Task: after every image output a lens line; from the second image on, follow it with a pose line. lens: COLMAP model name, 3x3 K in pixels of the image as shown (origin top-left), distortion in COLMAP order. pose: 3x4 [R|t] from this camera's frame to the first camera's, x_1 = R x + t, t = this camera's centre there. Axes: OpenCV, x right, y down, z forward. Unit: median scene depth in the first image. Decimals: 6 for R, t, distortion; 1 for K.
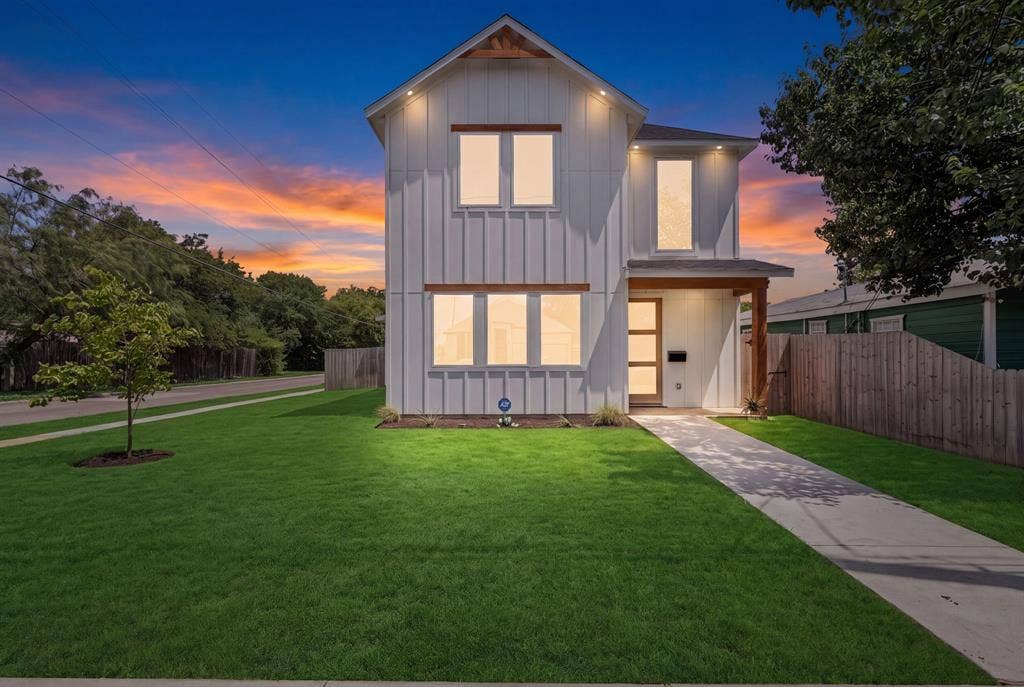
lens RADIAL K [[461.5, 0, 513.9], [0, 461.5, 353.5], [0, 0, 1]] dist [-0.004513, -0.000519]
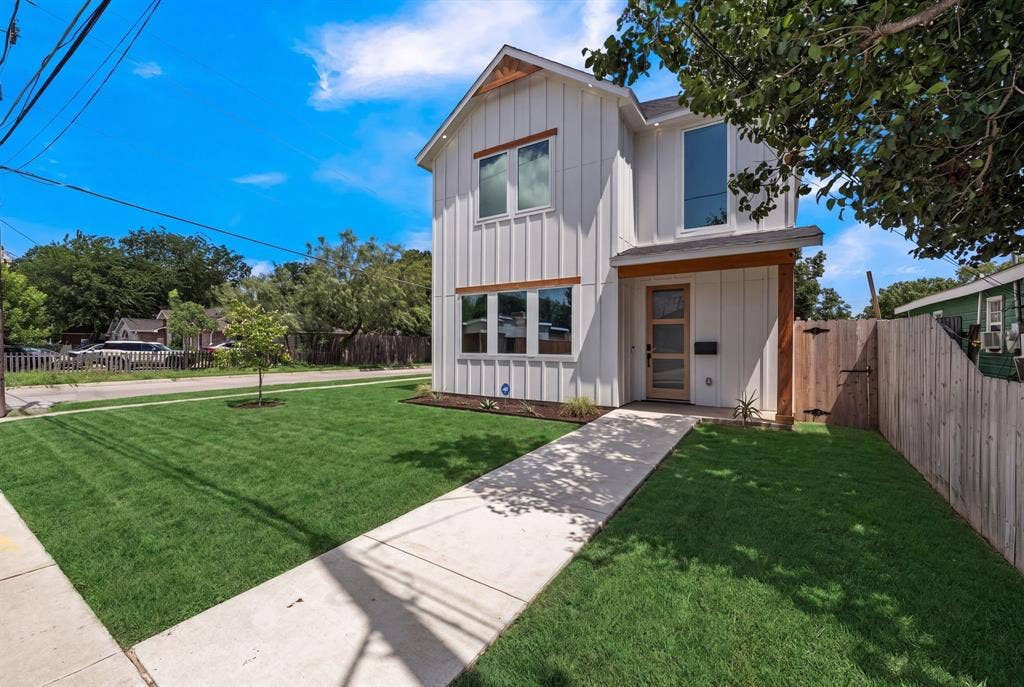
lens RADIAL K [[418.5, 0, 511.0], [0, 418.5, 338.0], [0, 0, 1]] dist [-0.000415, 0.000063]
pose [[0.841525, -0.000681, -0.540217, 0.543292], [-0.001699, 0.999991, -0.003908, -0.011168], [0.540215, 0.004206, 0.841517, 0.140915]]
